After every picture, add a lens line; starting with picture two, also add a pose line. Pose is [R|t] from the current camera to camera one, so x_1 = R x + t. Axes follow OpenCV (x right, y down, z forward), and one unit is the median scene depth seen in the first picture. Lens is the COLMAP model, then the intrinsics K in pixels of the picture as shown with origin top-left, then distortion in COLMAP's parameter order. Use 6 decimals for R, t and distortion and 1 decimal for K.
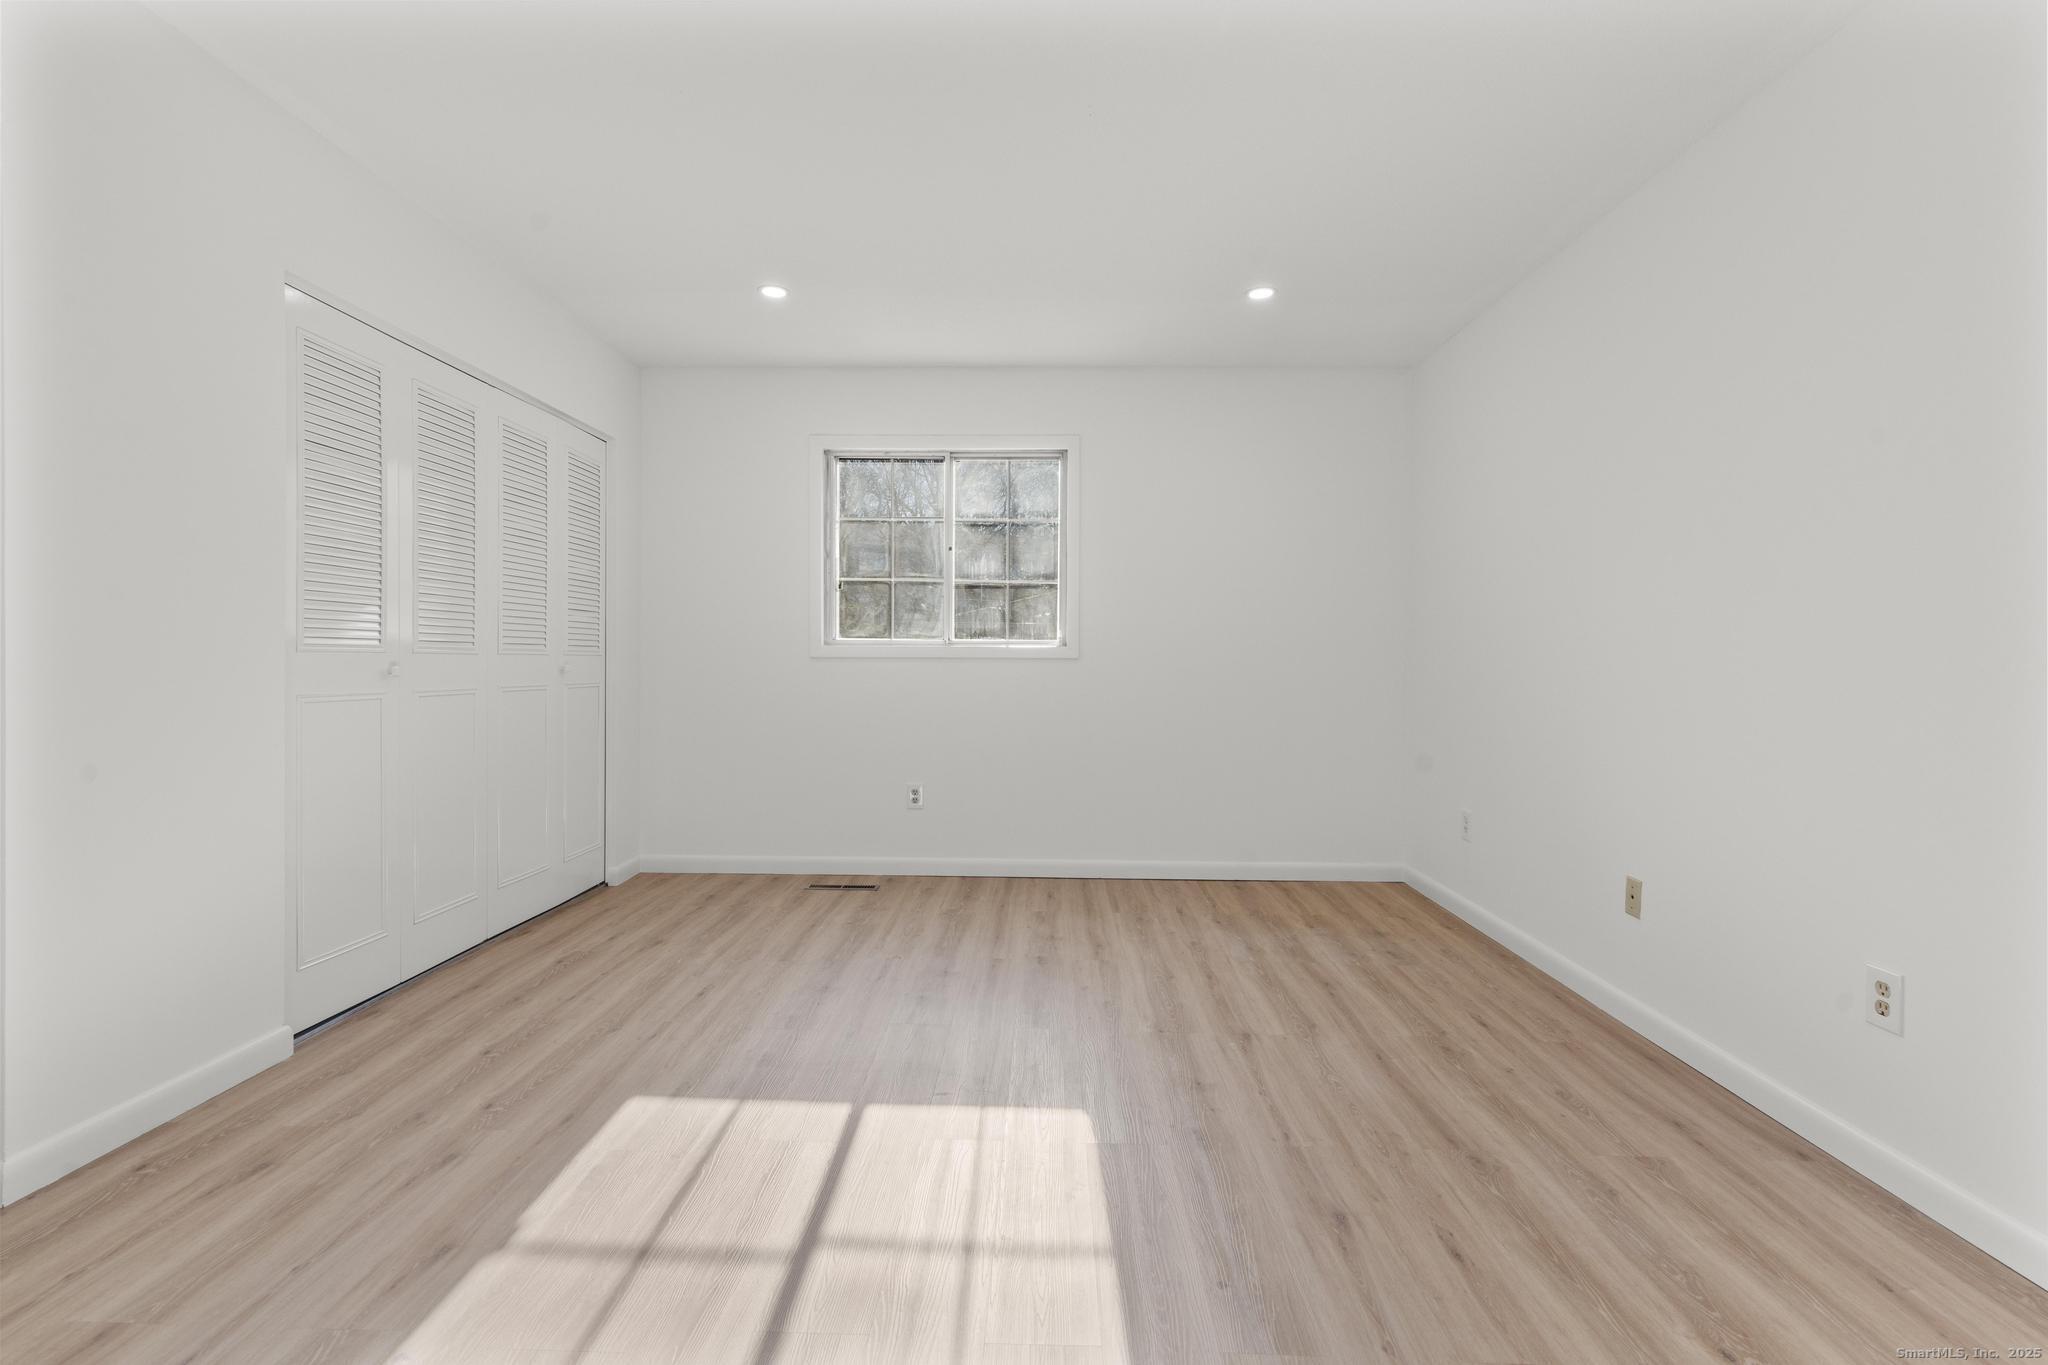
lens RADIAL K [[929.9, 0, 1026.4], [0, 929.9, 692.8], [0, 0, 1]] dist [0.003584, 0.001102]
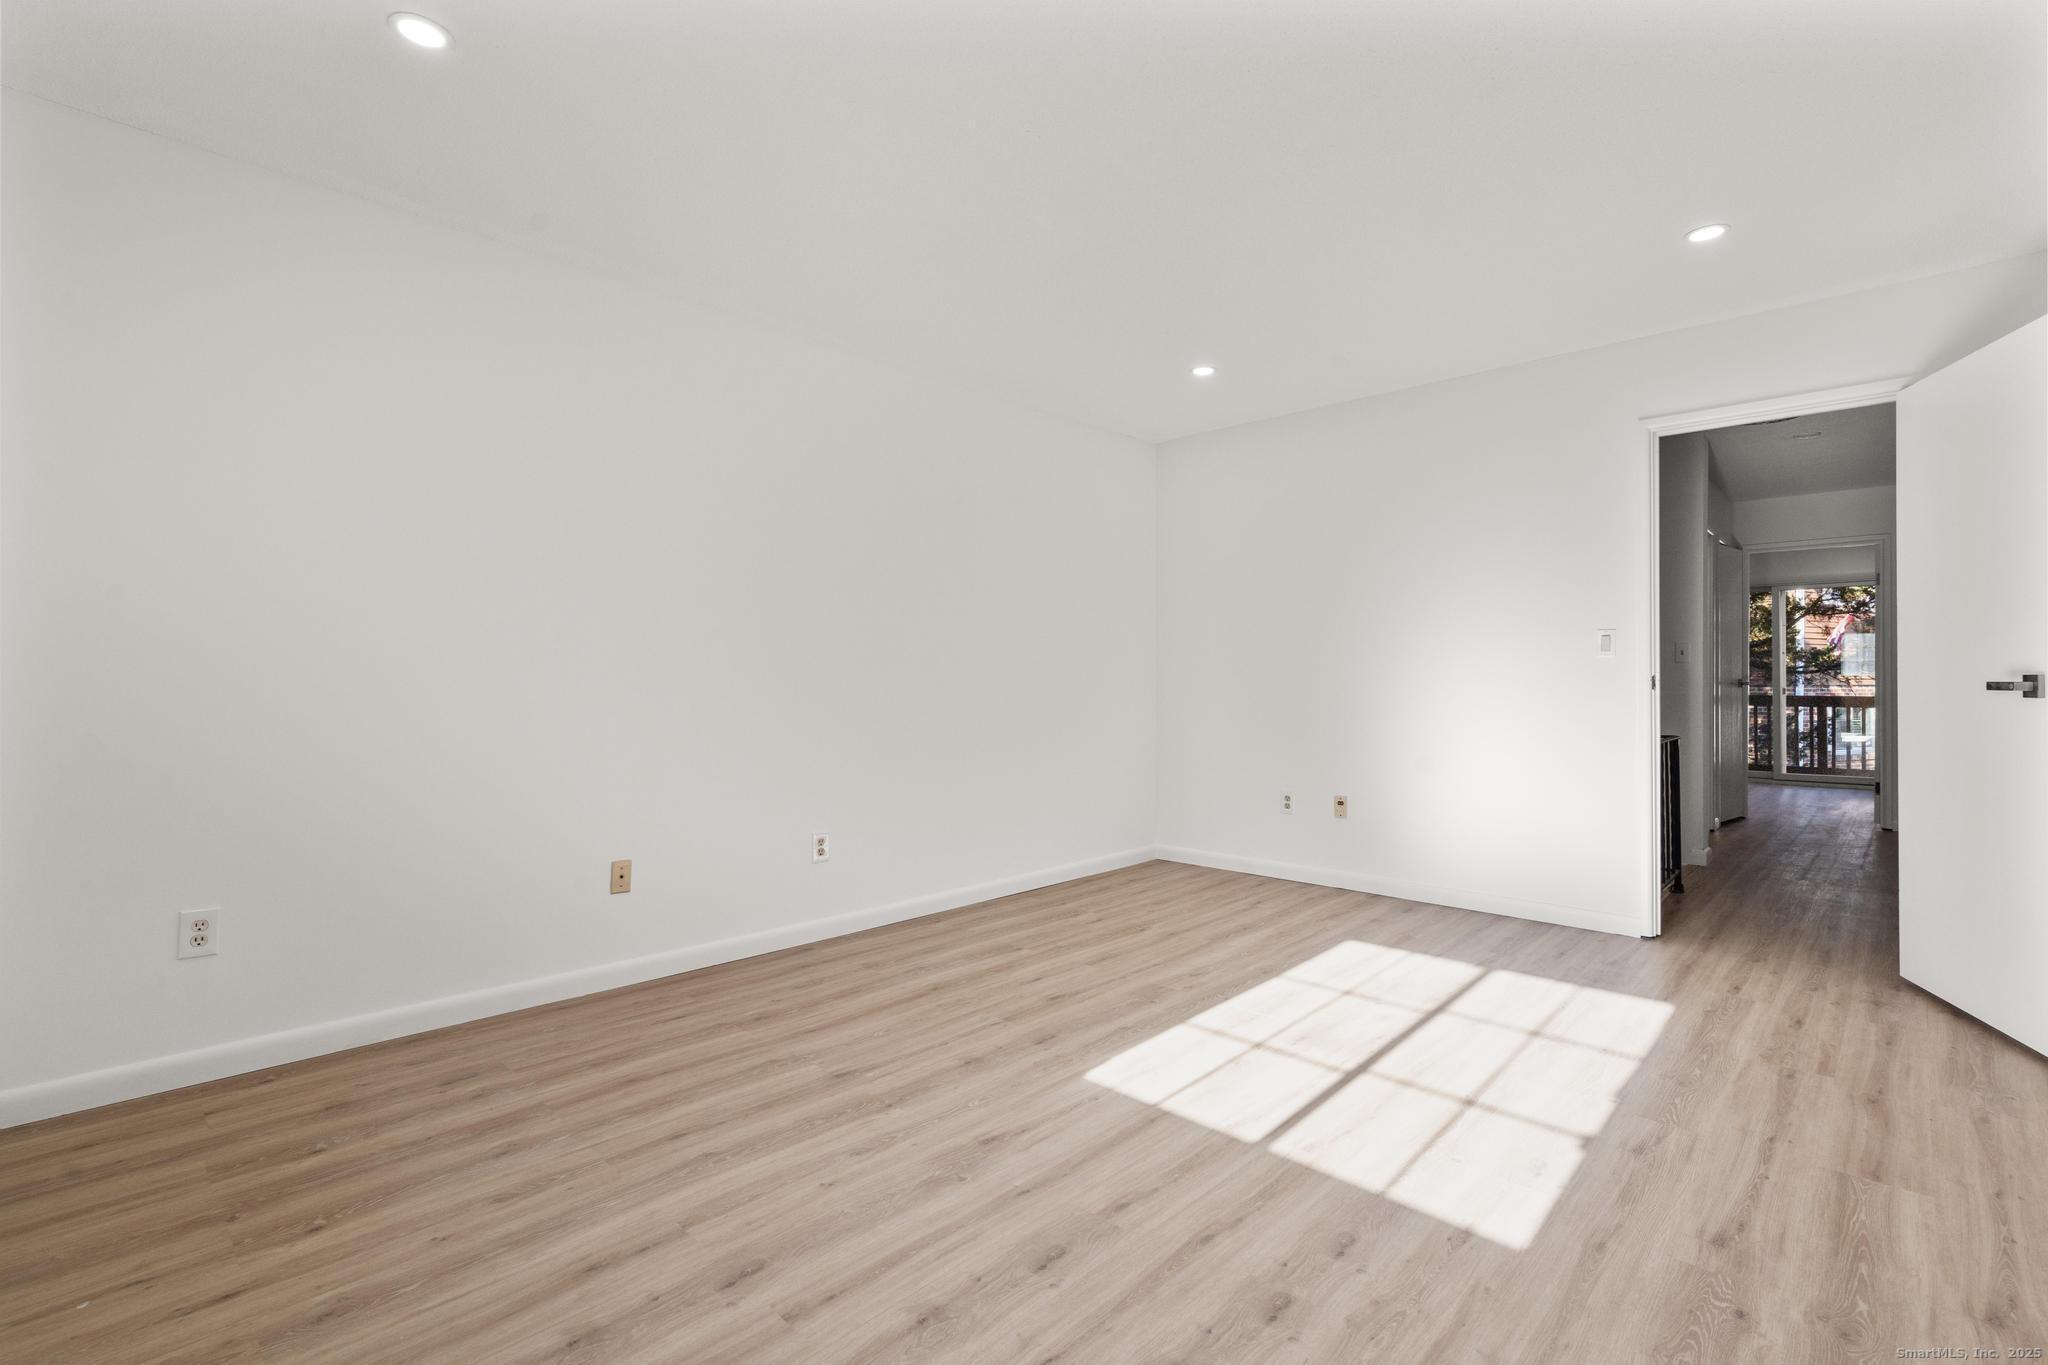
lens RADIAL K [[929.9, 0, 1034.3], [0, 929.9, 678.7], [0, 0, 1]] dist [0.003584, 0.001102]
pose [[-0.746162, -0.006440, 0.665733, -0.617037], [0.014938, 0.999540, 0.026413, -0.064797], [-0.665597, 0.029653, -0.745722, 1.790373]]
